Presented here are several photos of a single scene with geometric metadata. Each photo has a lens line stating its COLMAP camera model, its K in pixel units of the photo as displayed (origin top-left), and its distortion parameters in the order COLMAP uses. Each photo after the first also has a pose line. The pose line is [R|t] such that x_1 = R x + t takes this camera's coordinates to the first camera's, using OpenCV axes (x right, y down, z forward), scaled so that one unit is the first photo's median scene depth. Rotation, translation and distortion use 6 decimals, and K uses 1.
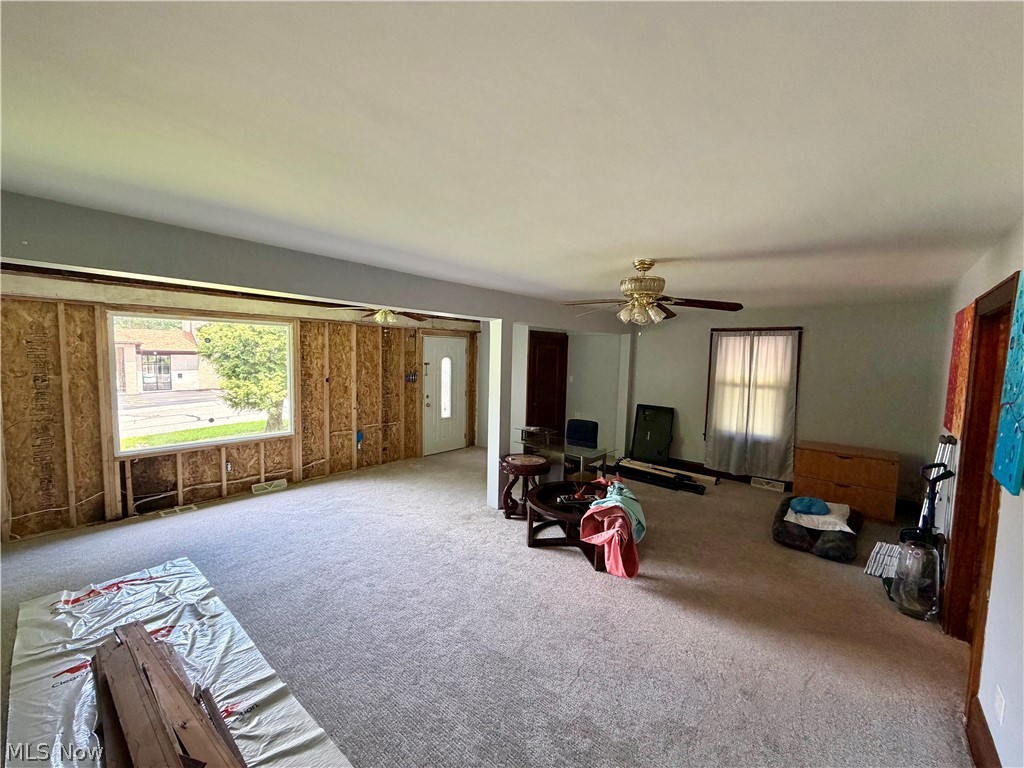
lens RADIAL K [[406.0, 0, 508.5], [0, 406.0, 386.3], [0, 0, 1]] dist [0.002226, -0.000177]
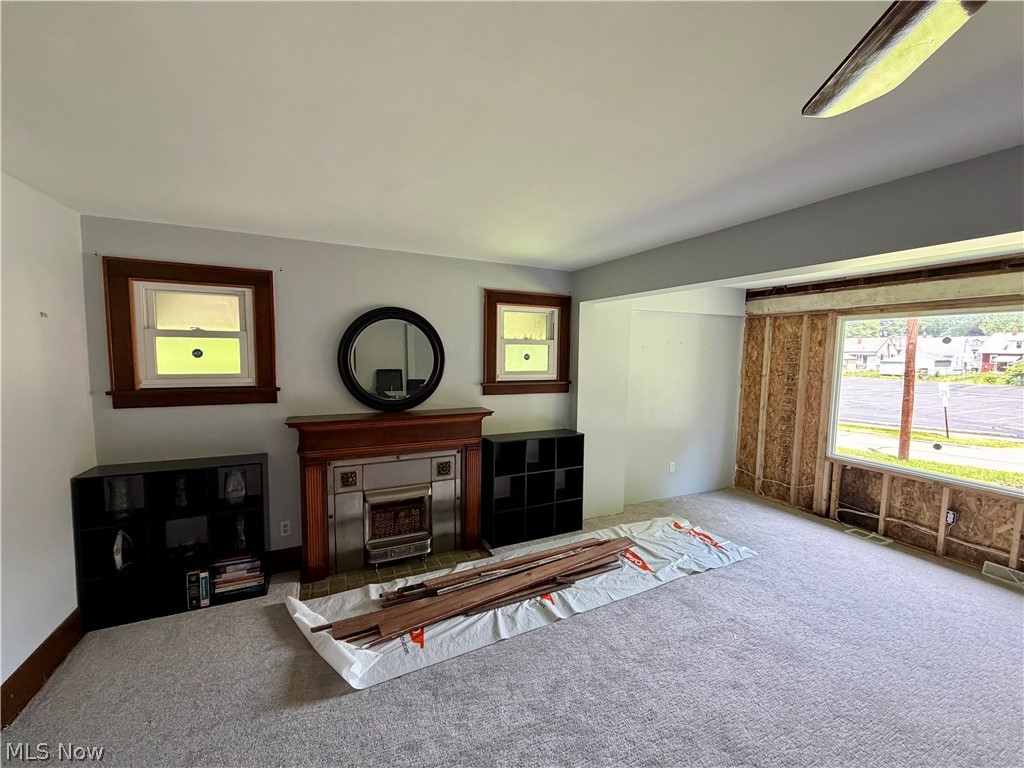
lens RADIAL K [[406.0, 0, 507.2], [0, 406.0, 383.9], [0, 0, 1]] dist [0.002226, -0.000177]
pose [[-0.389387, 0.046553, -0.919897, 0.307468], [-0.091782, 0.991790, 0.089042, -0.029268], [0.916490, 0.119102, -0.381918, 0.633001]]
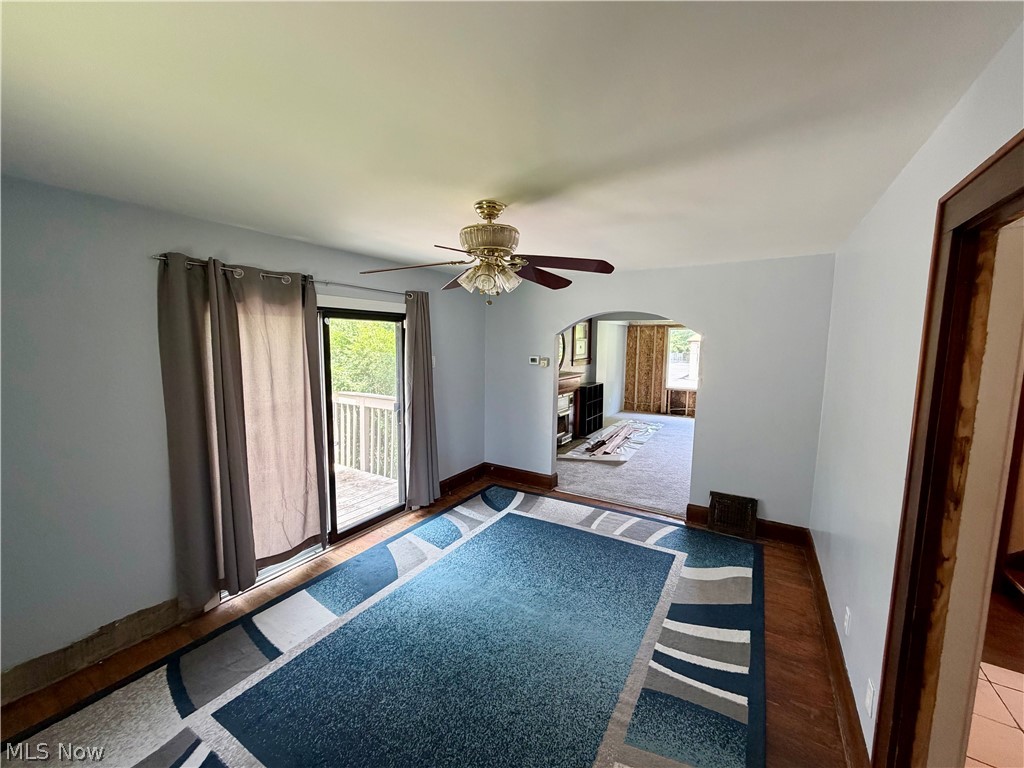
lens RADIAL K [[406.0, 0, 513.4], [0, 406.0, 383.8], [0, 0, 1]] dist [0.002226, -0.000177]
pose [[0.180777, 0.084590, -0.979880, 1.252292], [-0.079552, 0.994288, 0.071158, 0.049634], [0.980302, 0.065088, 0.186473, -0.345009]]
